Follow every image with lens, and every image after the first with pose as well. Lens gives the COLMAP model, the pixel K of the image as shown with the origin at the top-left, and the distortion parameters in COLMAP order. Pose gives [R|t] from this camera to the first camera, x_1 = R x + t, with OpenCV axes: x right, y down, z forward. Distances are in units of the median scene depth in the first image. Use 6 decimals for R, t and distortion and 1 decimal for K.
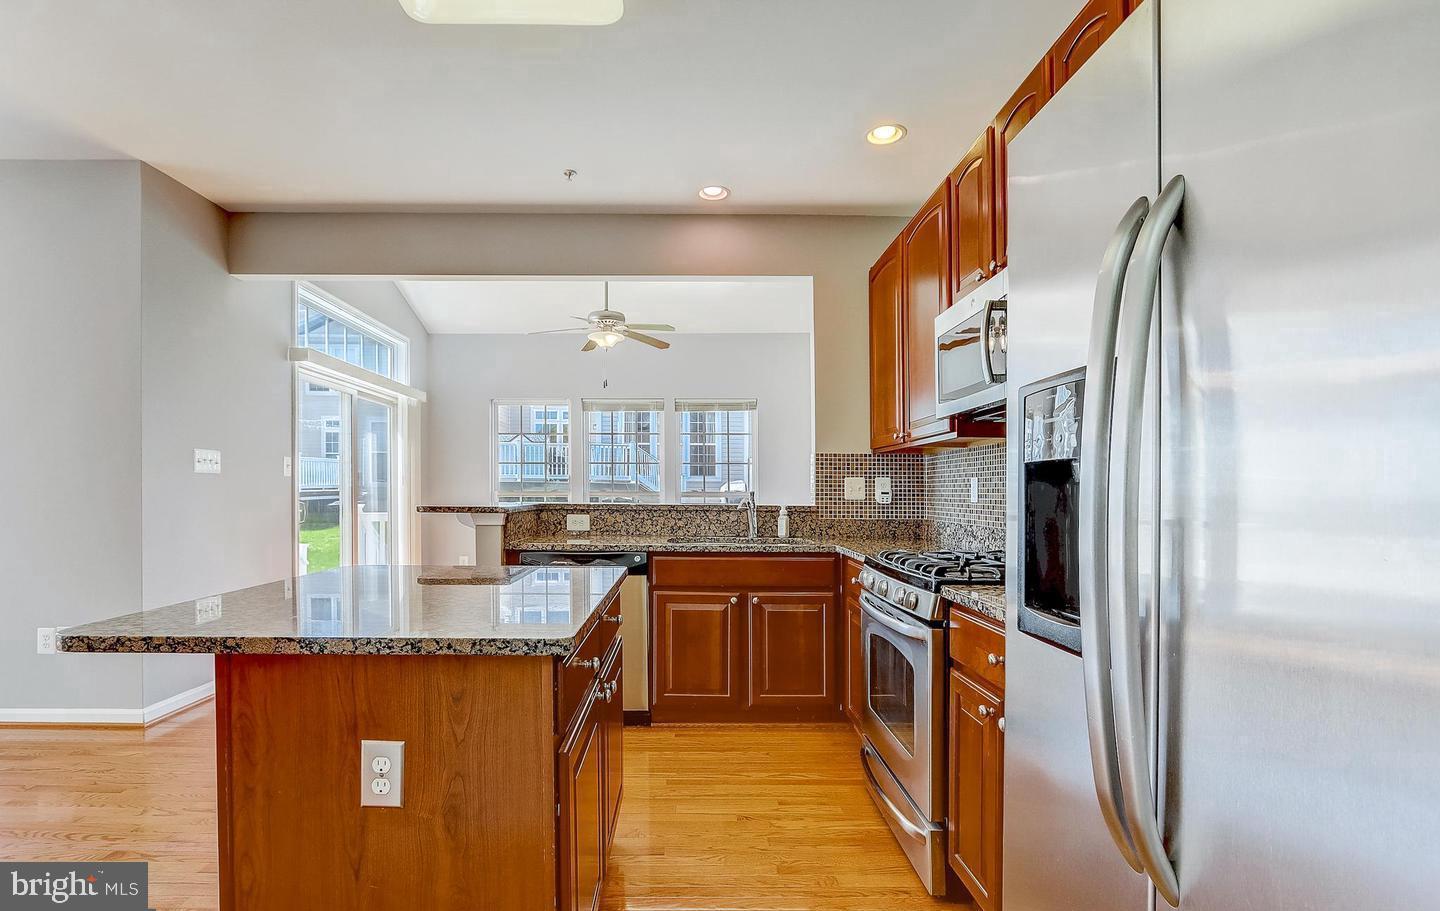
lens RADIAL K [[682.4, 0, 690.8], [0, 682.4, 486.8], [0, 0, 1]] dist [-0.014855, 0.000130]
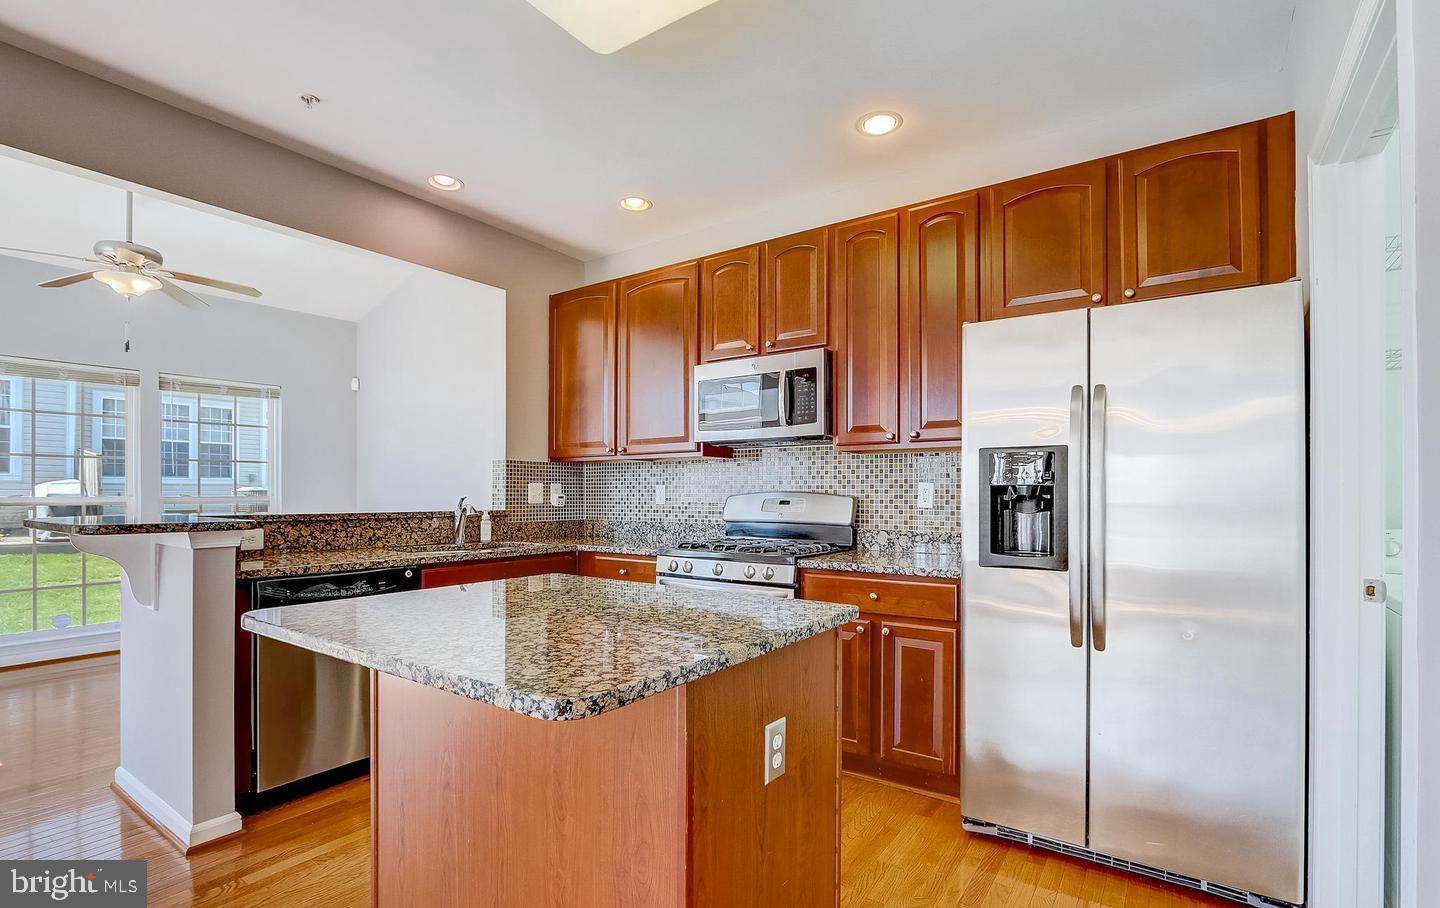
lens RADIAL K [[663.4, 0, 725.5], [0, 663.4, 486.8], [0, 0, 1]] dist [-0.003605, -0.000129]
pose [[0.584470, 0.003826, 0.811407, -0.454226], [-0.002422, 0.999993, -0.002970, -0.005680], [-0.811412, -0.000229, 0.584474, 0.133428]]
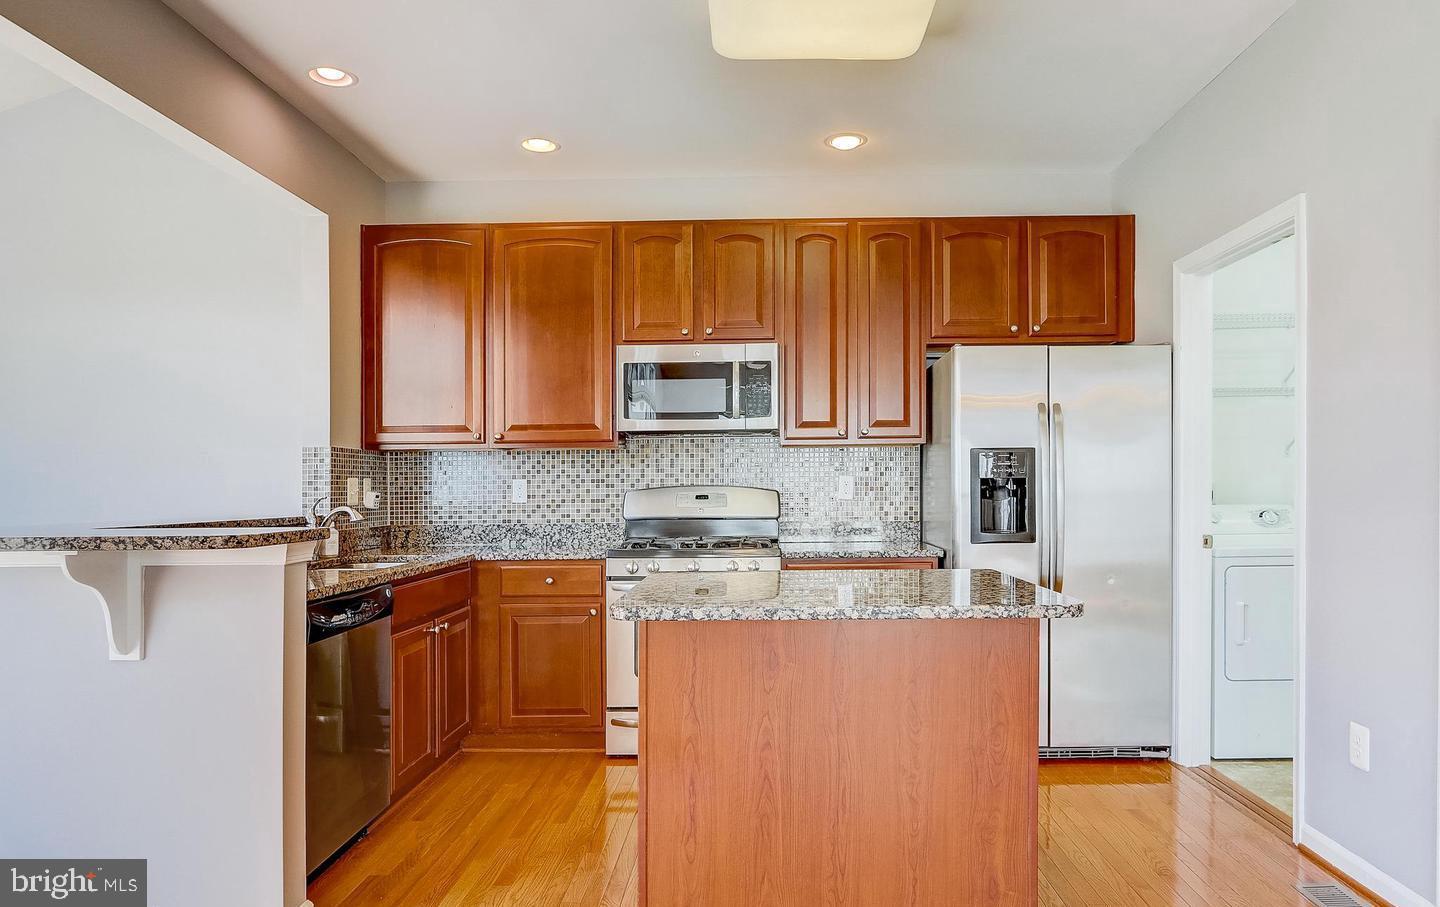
lens RADIAL K [[951.1, 0, 724.0], [0, 951.1, 506.3], [0, 0, 1]] dist [0.004041, 0.000607]
pose [[0.034974, -0.026512, 0.999036, -0.898417], [0.005304, 0.999639, 0.026343, -0.007407], [-0.999374, 0.004378, 0.035102, 0.527899]]
